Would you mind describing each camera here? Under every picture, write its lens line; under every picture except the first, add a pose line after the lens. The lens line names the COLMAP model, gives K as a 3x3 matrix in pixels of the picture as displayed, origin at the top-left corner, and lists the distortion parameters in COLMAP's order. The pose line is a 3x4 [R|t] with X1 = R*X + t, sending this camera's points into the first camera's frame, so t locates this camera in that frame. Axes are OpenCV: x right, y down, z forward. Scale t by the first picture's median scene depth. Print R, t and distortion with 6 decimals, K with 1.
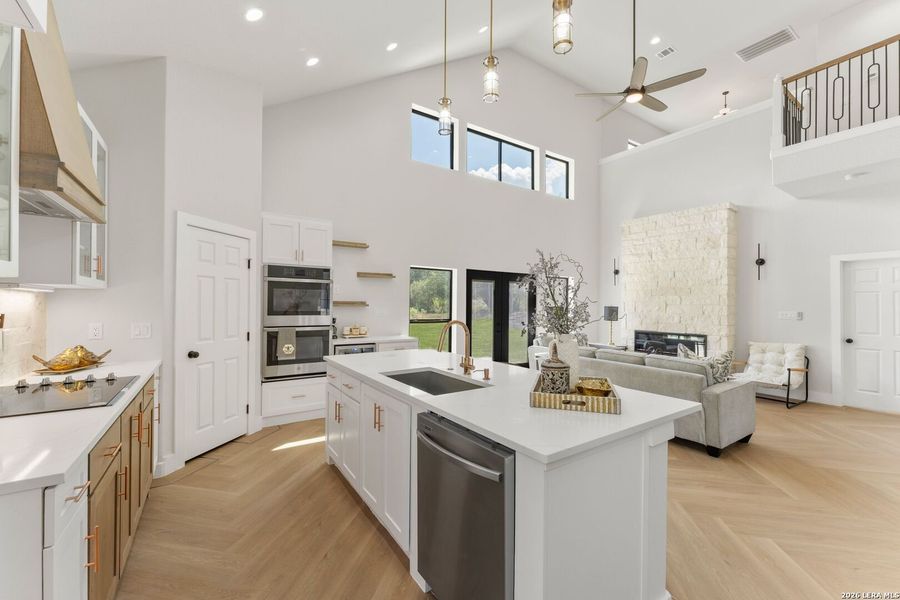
lens RADIAL K [[365.6, 0, 453.3], [0, 365.6, 299.5], [0, 0, 1]] dist [-0.001393, 0.002141]
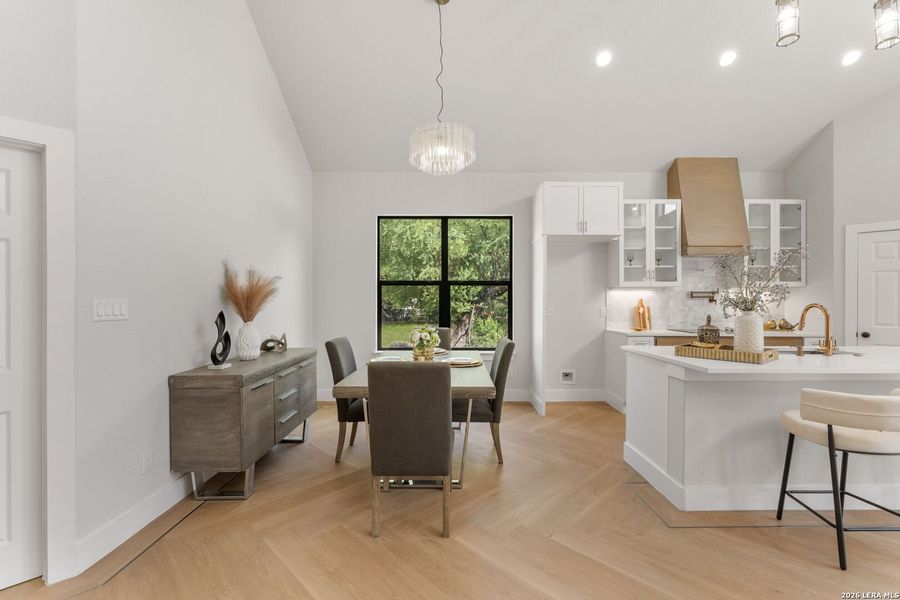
lens RADIAL K [[395.4, 0, 448.0], [0, 395.4, 302.0], [0, 0, 1]] dist [-0.005058, 0.001419]
pose [[-0.552620, -0.006430, -0.833408, 0.903930], [0.005791, 0.999916, -0.011554, 0.033756], [0.833413, -0.011212, -0.552537, 0.416226]]
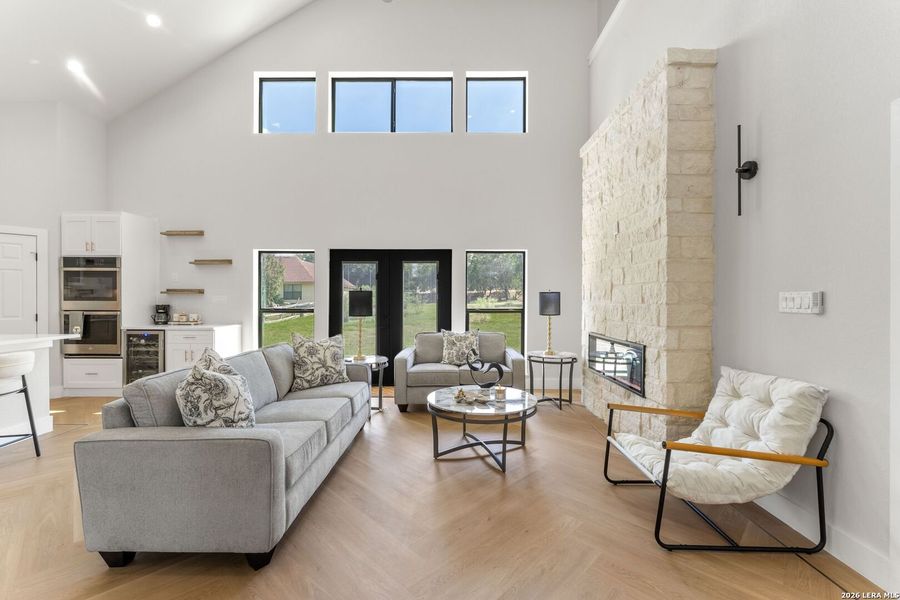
lens RADIAL K [[378.2, 0, 452.1], [0, 378.2, 301.9], [0, 0, 1]] dist [-0.000177, -0.001538]
pose [[0.827361, -0.003298, -0.561661, 1.137628], [0.011055, 0.999885, 0.010413, 0.047571], [0.561562, -0.014825, 0.827302, 0.670234]]
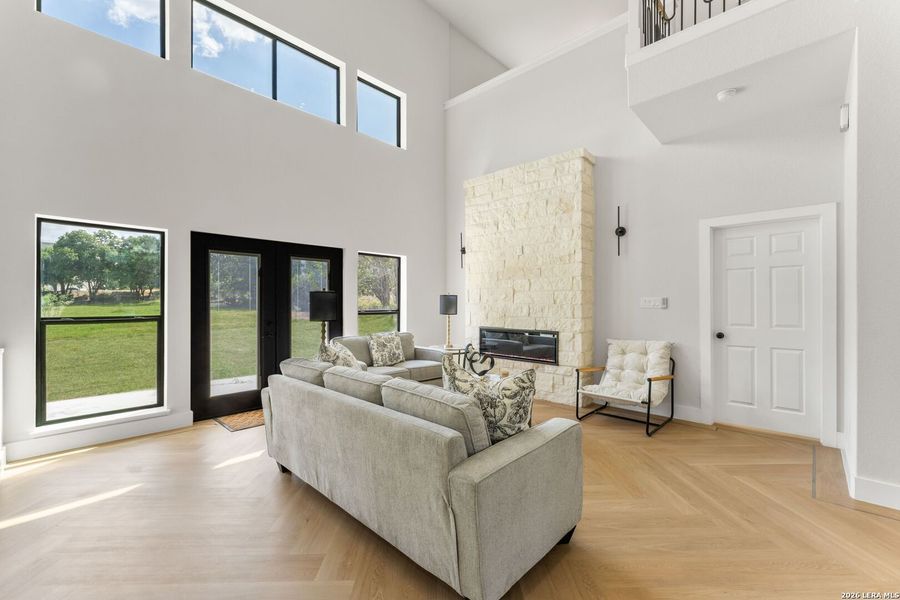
lens RADIAL K [[378.2, 0, 449.1], [0, 378.2, 301.3], [0, 0, 1]] dist [-0.000177, -0.001538]
pose [[0.975193, -0.007646, 0.221225, 0.466264], [0.005068, 0.999912, 0.012222, 0.039090], [-0.221299, -0.010798, 0.975146, 0.463528]]
